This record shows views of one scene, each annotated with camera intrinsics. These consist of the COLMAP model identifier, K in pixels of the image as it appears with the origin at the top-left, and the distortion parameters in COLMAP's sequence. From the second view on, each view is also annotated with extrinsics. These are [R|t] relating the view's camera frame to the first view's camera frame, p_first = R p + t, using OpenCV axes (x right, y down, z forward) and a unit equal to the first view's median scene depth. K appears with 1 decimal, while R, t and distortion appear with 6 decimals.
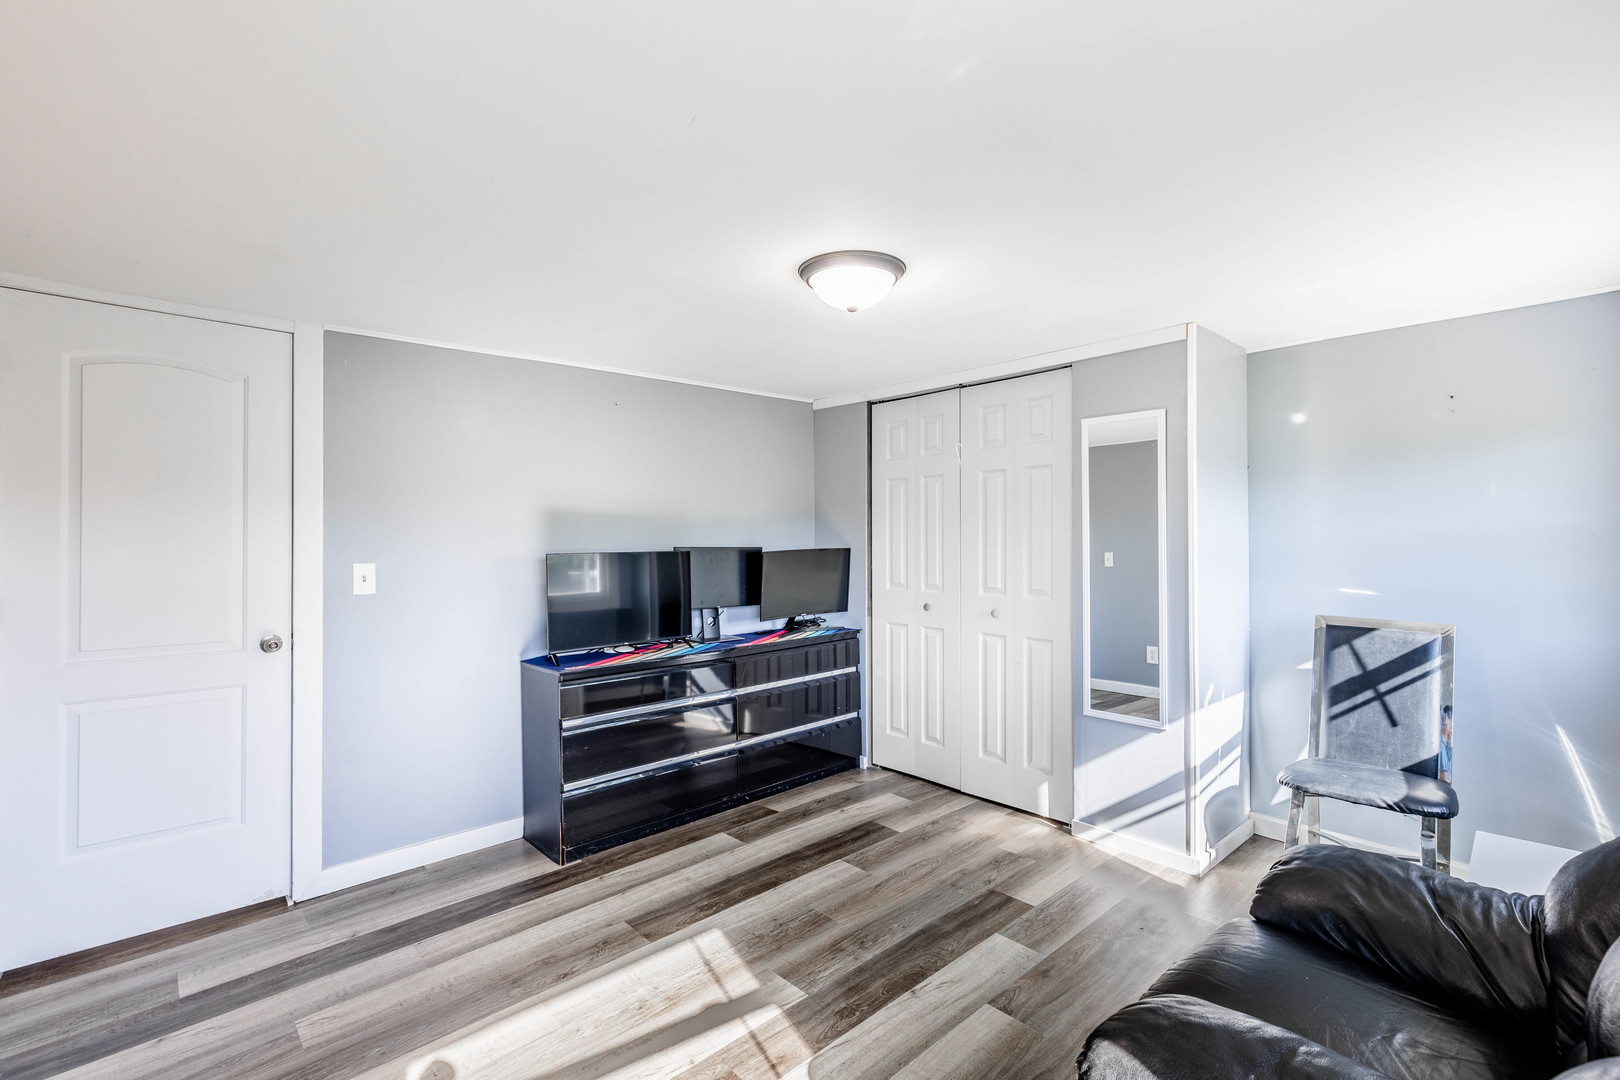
lens RADIAL K [[723.3, 0, 798.3], [0, 723.3, 530.0], [0, 0, 1]] dist [-0.000006, 0.000142]
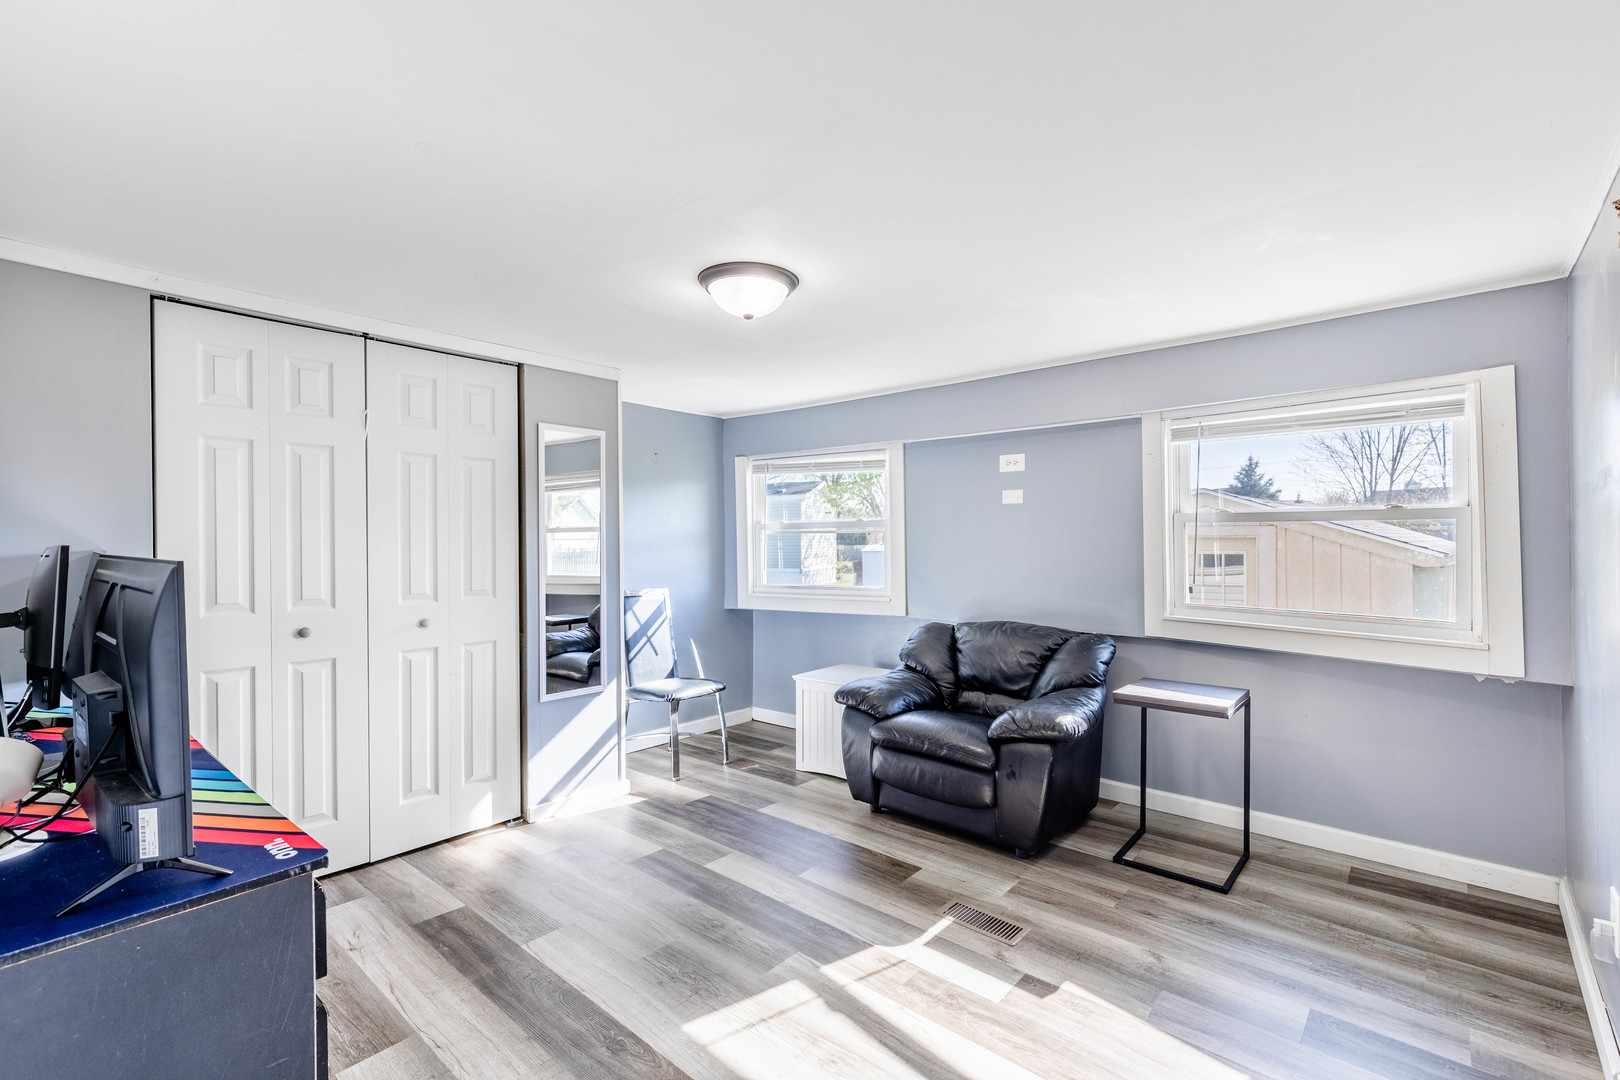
lens RADIAL K [[723.3, 0, 797.4], [0, 723.3, 547.3], [0, 0, 1]] dist [-0.000006, 0.000142]
pose [[-0.109151, 0.005210, 0.994012, -0.725333], [-0.002620, 0.999981, -0.005529, 0.034355], [-0.994022, -0.003208, -0.109135, 0.774374]]
